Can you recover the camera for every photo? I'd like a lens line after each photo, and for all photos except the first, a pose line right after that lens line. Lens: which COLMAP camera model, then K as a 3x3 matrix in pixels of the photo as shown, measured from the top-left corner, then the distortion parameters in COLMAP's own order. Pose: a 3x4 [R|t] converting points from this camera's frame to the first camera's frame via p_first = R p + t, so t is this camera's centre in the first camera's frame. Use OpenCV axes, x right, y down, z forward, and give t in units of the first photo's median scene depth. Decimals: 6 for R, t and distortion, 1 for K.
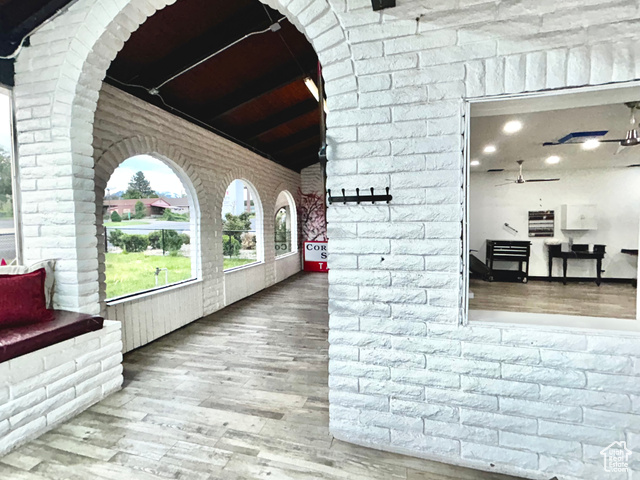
lens RADIAL K [[312.3, 0, 320.0], [0, 312.3, 240.0], [0, 0, 1]] dist [-0.002154, 0.000134]
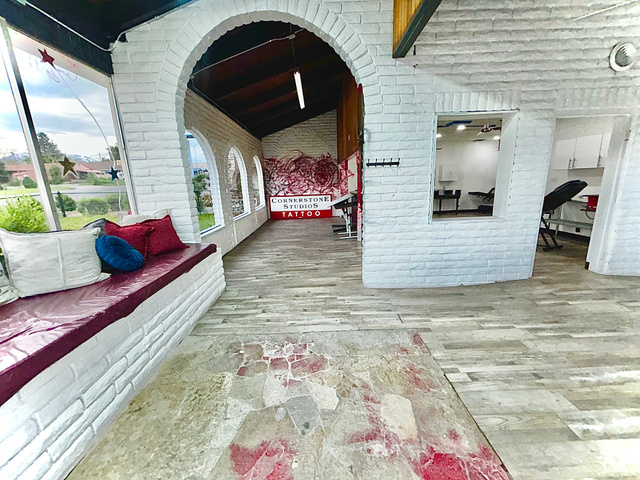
lens RADIAL K [[256.3, 0, 320.0], [0, 256.3, 240.0], [0, 0, 1]] dist [-0.001261, -0.000256]
pose [[0.959155, -0.089280, 0.268421, -0.415876], [0.043419, 0.984109, 0.172176, 0.023389], [-0.279527, -0.153489, 0.947790, -0.267671]]
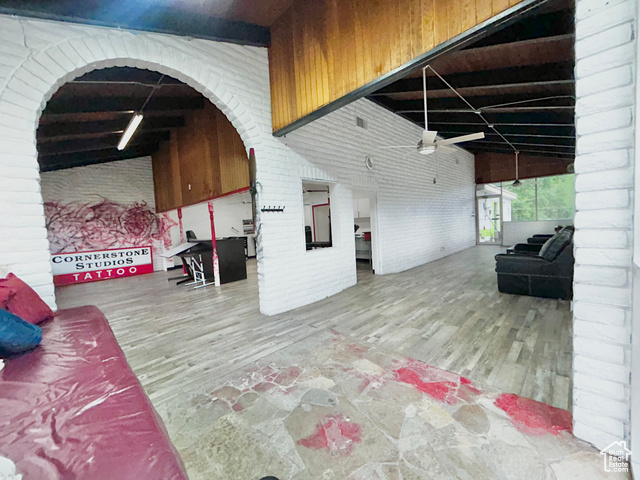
lens RADIAL K [[256.3, 0, 320.0], [0, 256.3, 240.0], [0, 0, 1]] dist [-0.001261, -0.000256]
pose [[0.489621, -0.072628, 0.868905, -0.845336], [0.094751, 0.995055, 0.029781, 0.043273], [-0.866772, 0.067748, 0.494082, -0.169170]]
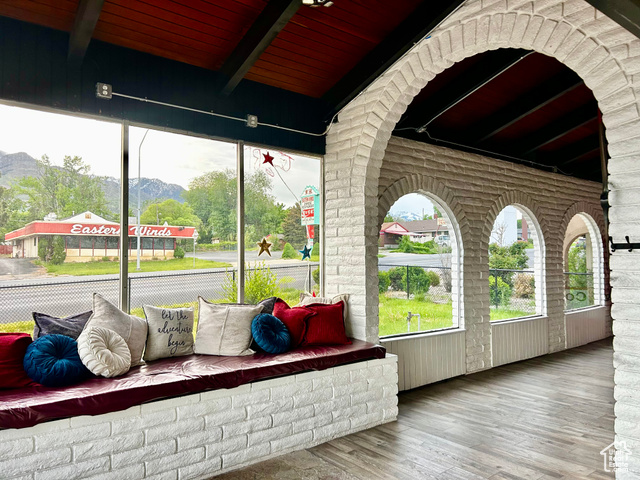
lens RADIAL K [[482.9, 0, 320.0], [0, 482.9, 240.0], [0, 0, 1]] dist [0.053642, -0.047674]
pose [[0.812616, -0.015383, -0.582596, 0.108441], [-0.034642, 0.996609, -0.074633, -0.003052], [0.581768, 0.080830, 0.809328, -0.457997]]
